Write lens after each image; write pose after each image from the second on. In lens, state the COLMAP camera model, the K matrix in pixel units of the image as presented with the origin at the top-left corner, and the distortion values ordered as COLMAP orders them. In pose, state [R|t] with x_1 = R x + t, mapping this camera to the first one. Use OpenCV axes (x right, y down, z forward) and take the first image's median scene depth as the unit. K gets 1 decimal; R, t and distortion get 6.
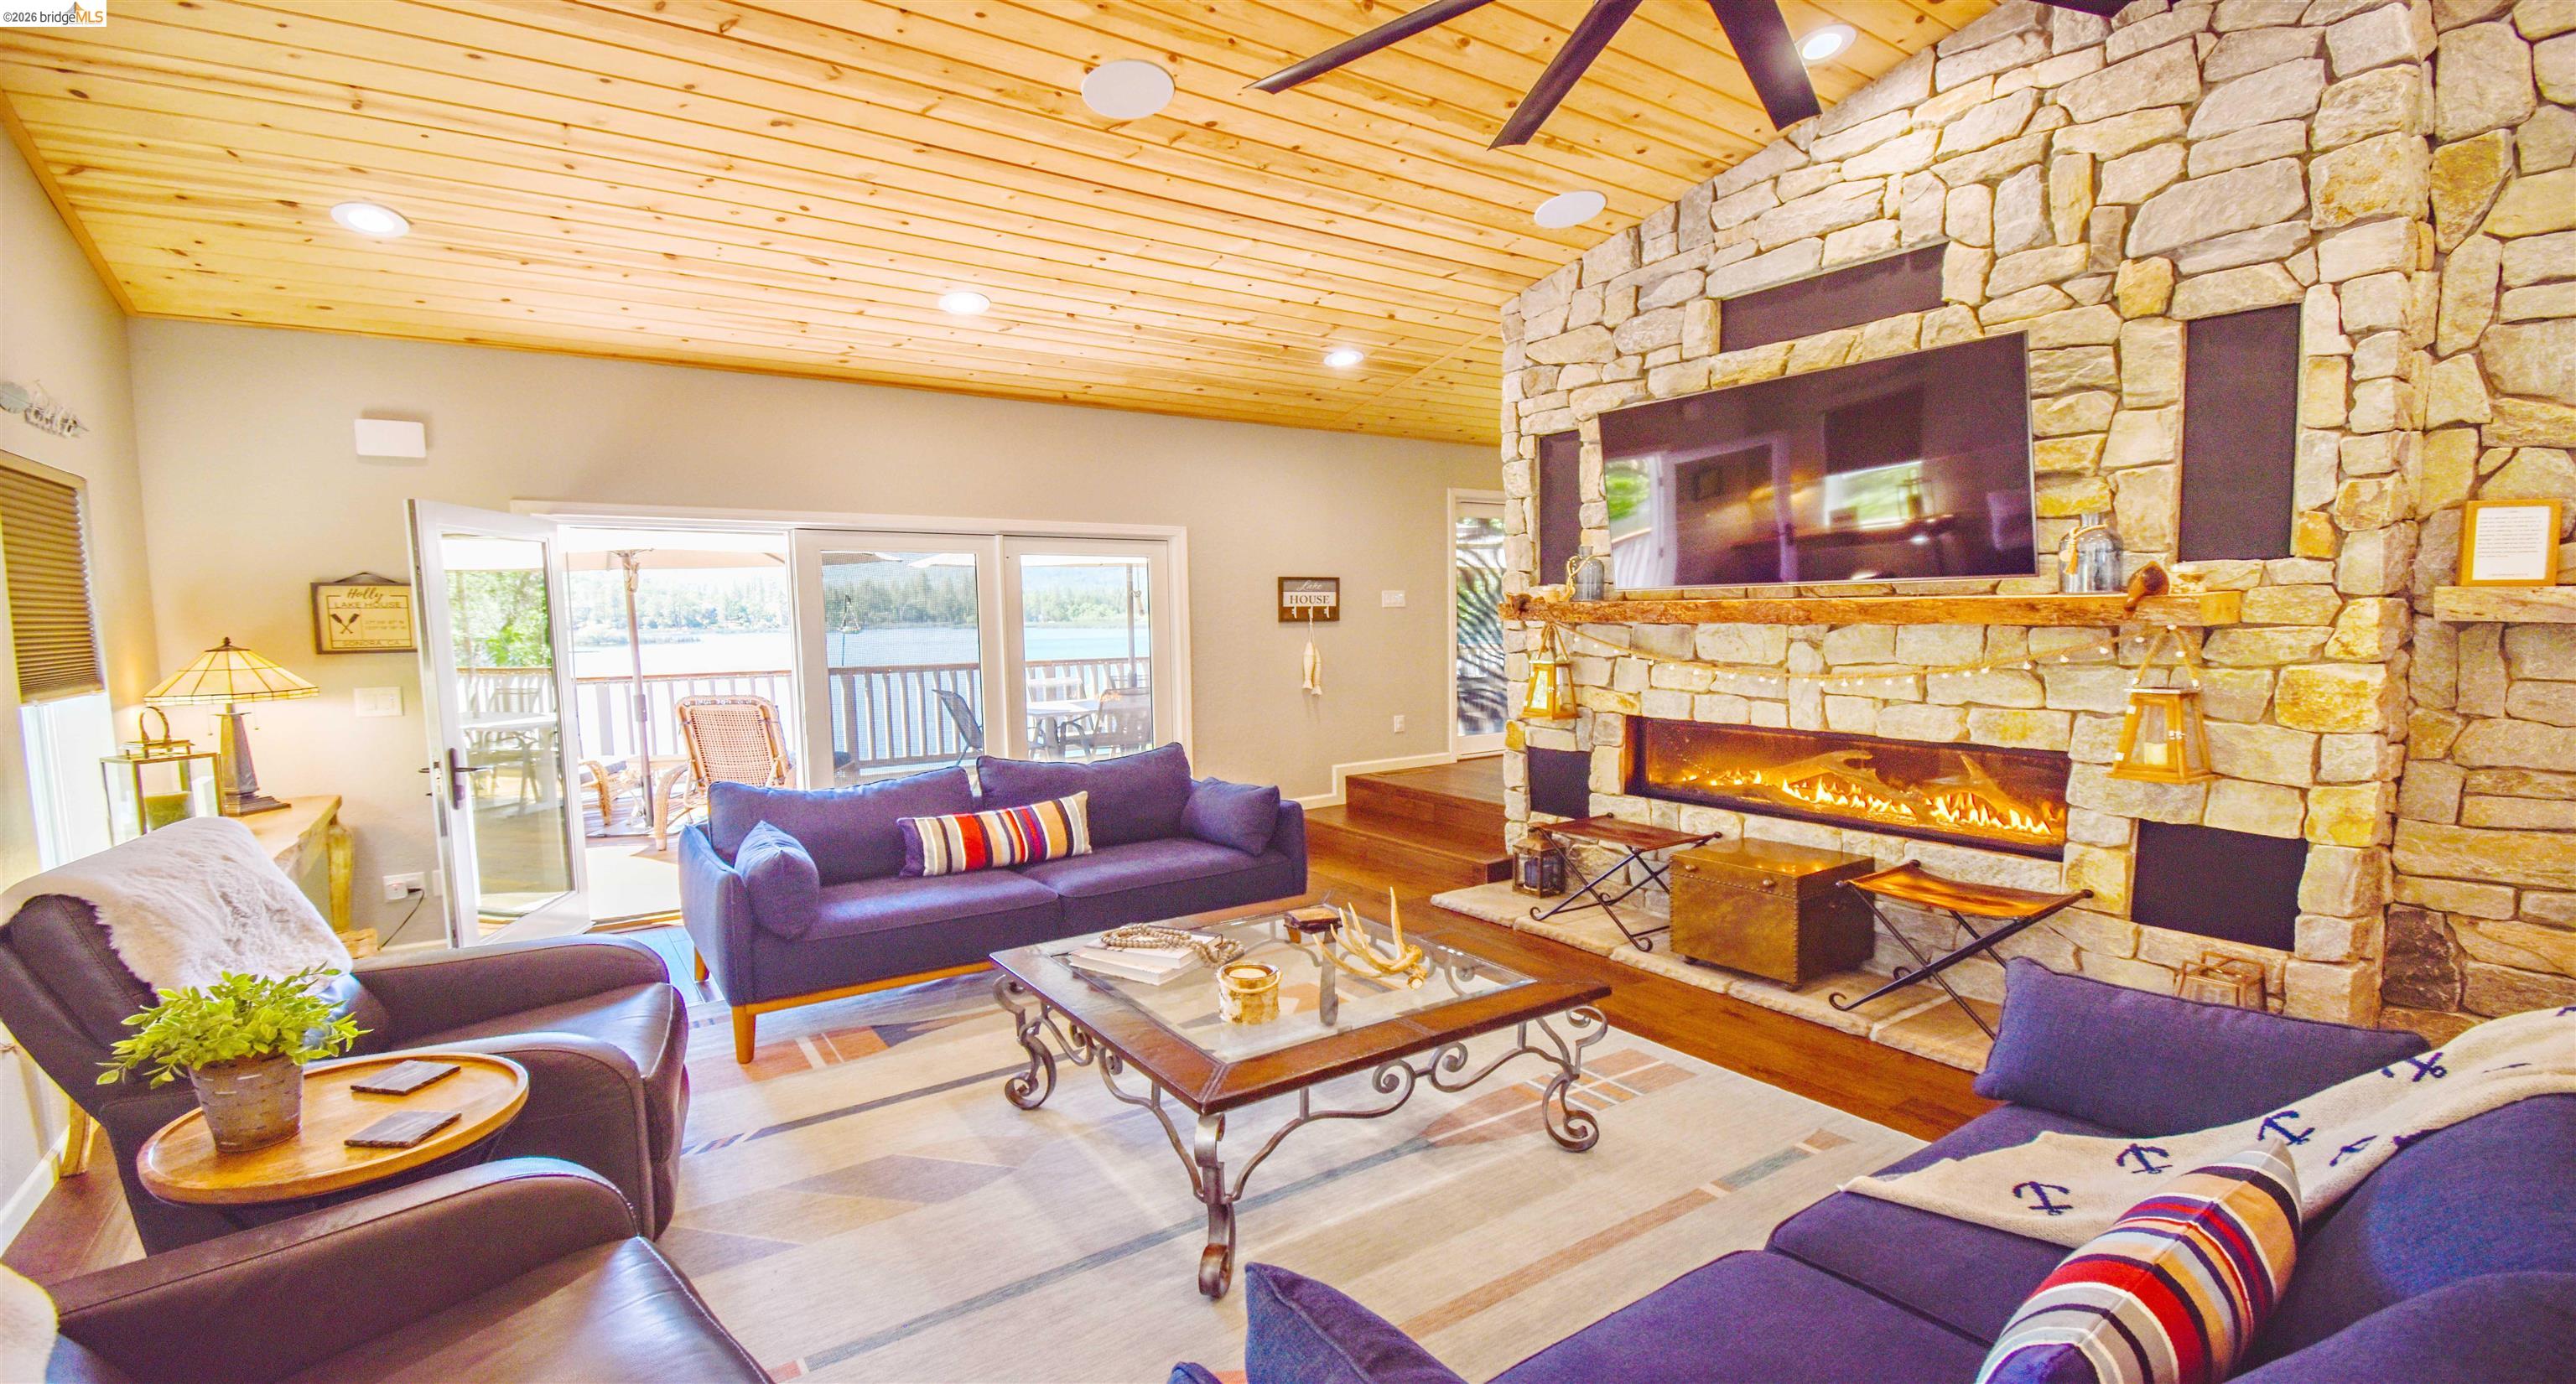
lens RADIAL K [[1134.9, 0, 1282.6], [0, 1134.9, 725.6], [0, 0, 1]] dist [0.013191, -0.021760]
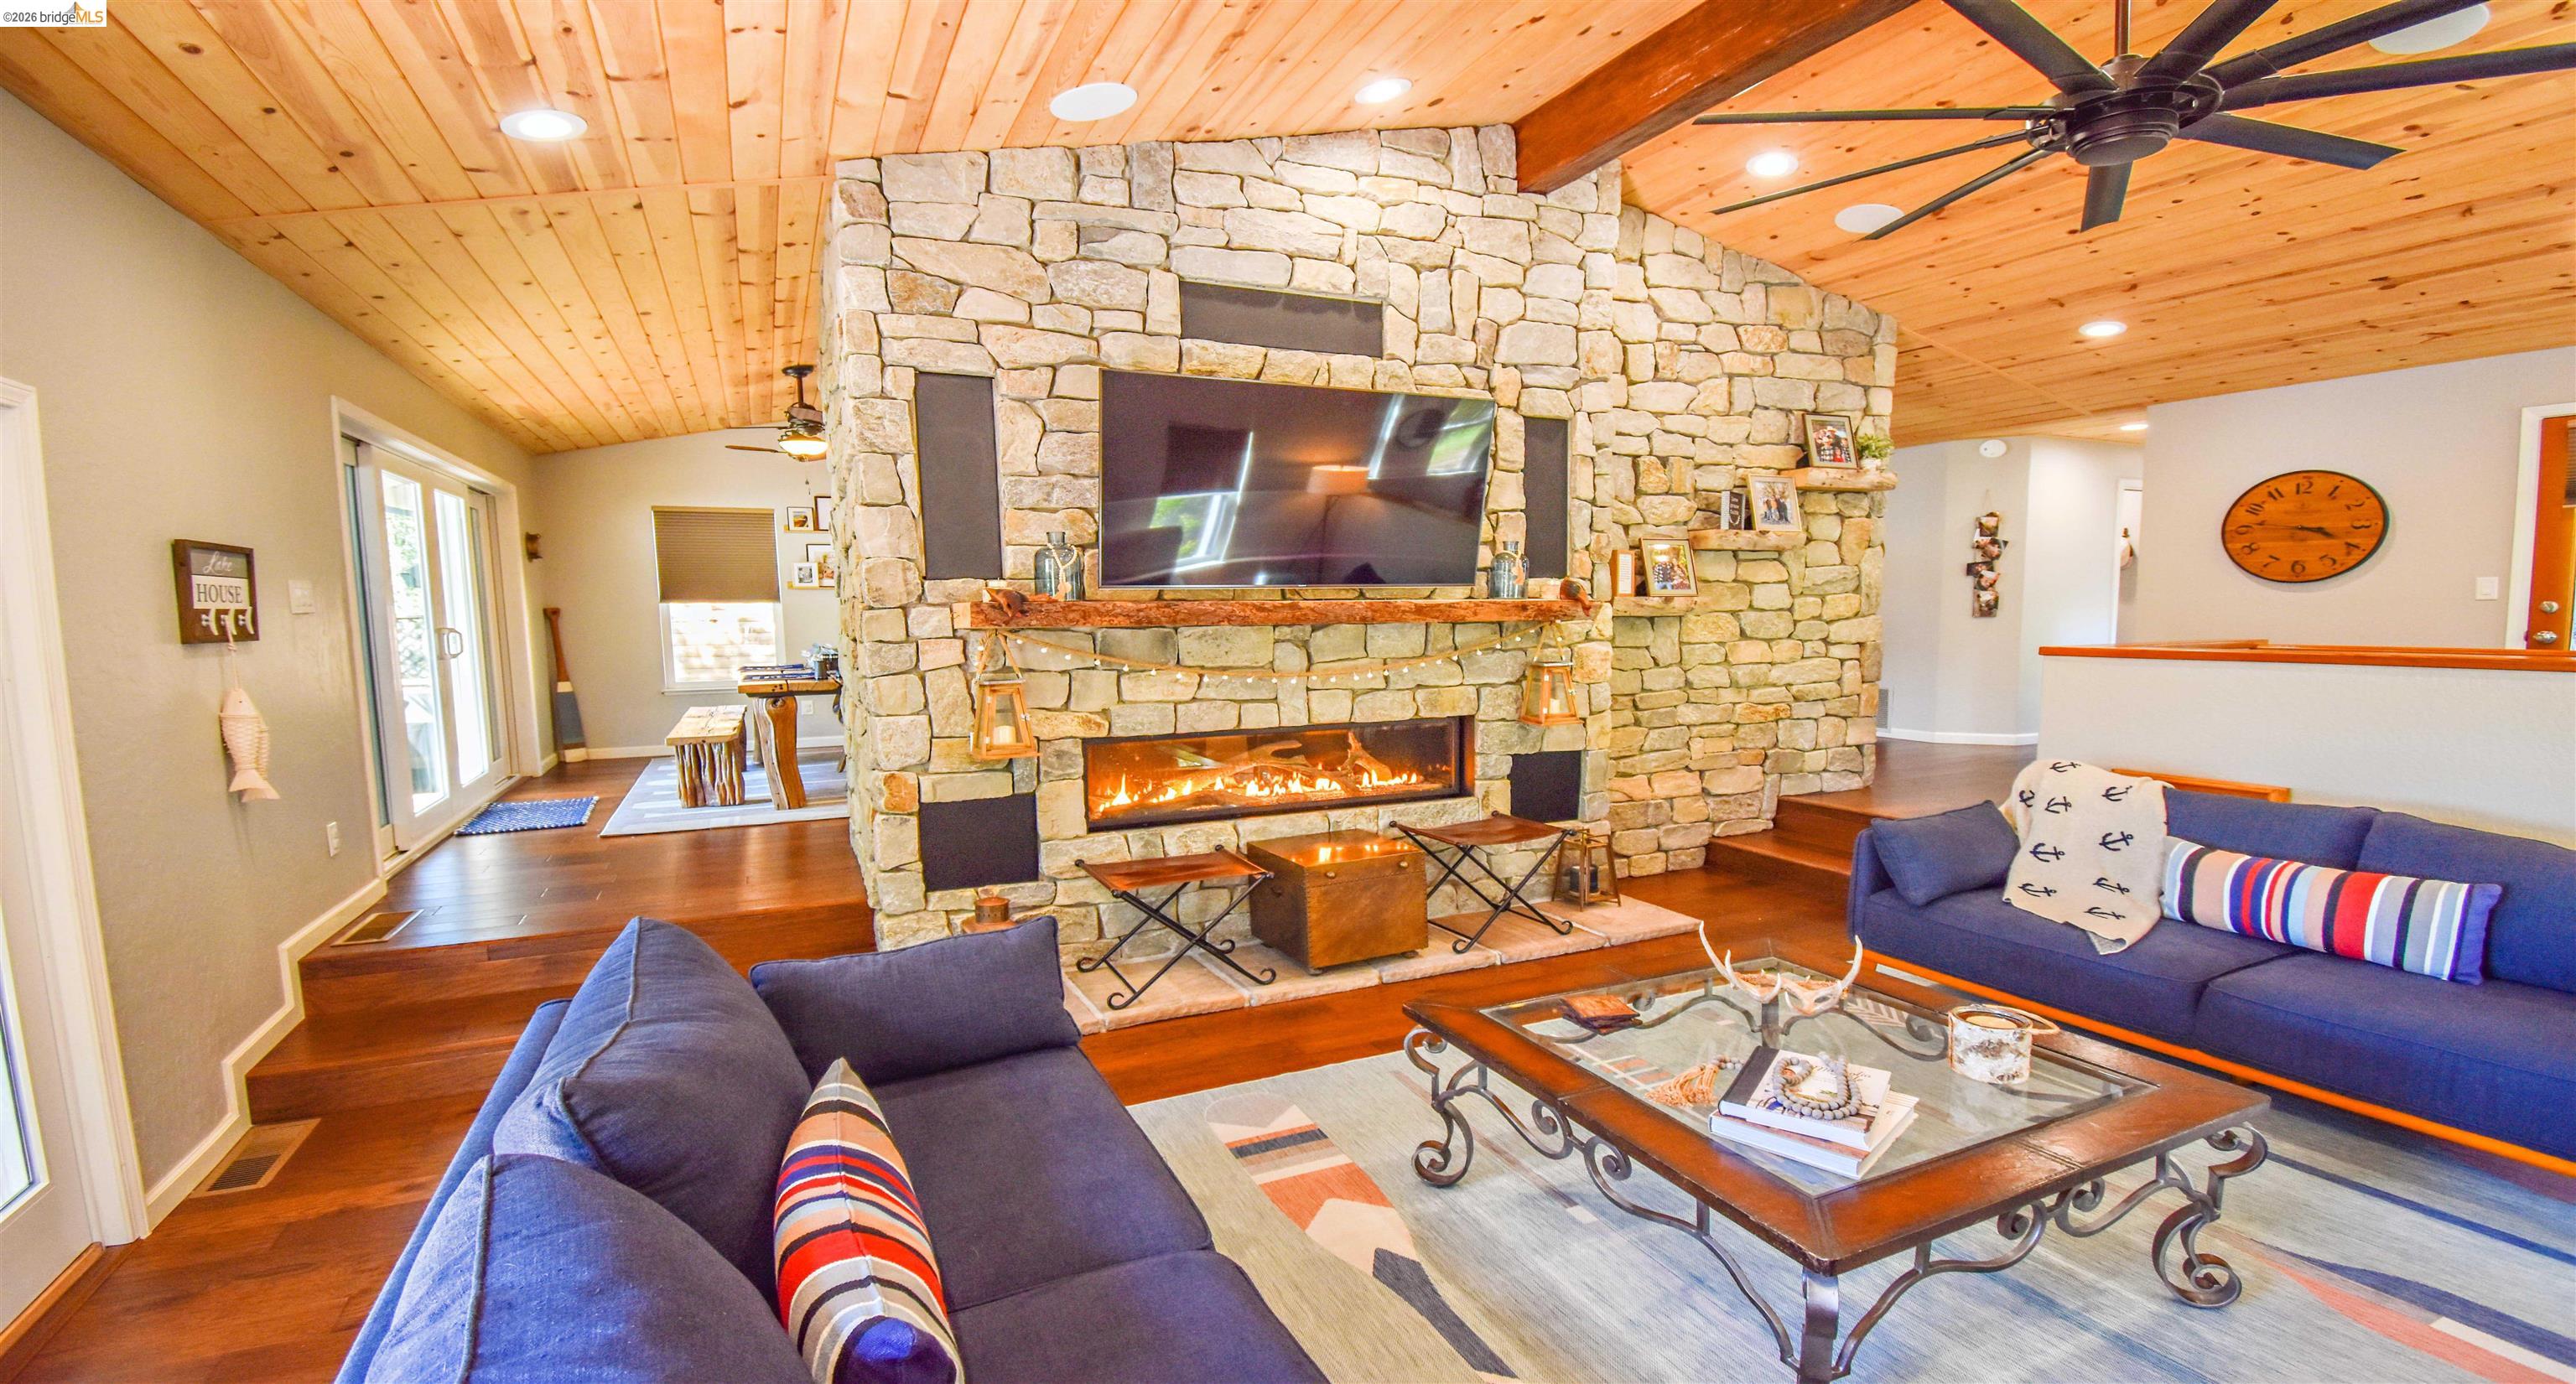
lens RADIAL K [[1134.9, 0, 1282.6], [0, 1134.9, 725.6], [0, 0, 1]] dist [0.013191, -0.021760]
pose [[0.164139, -0.091281, 0.982205, -0.585628], [0.107955, 0.991391, 0.074094, -0.077069], [-0.980512, 0.093872, 0.172580, 0.846109]]
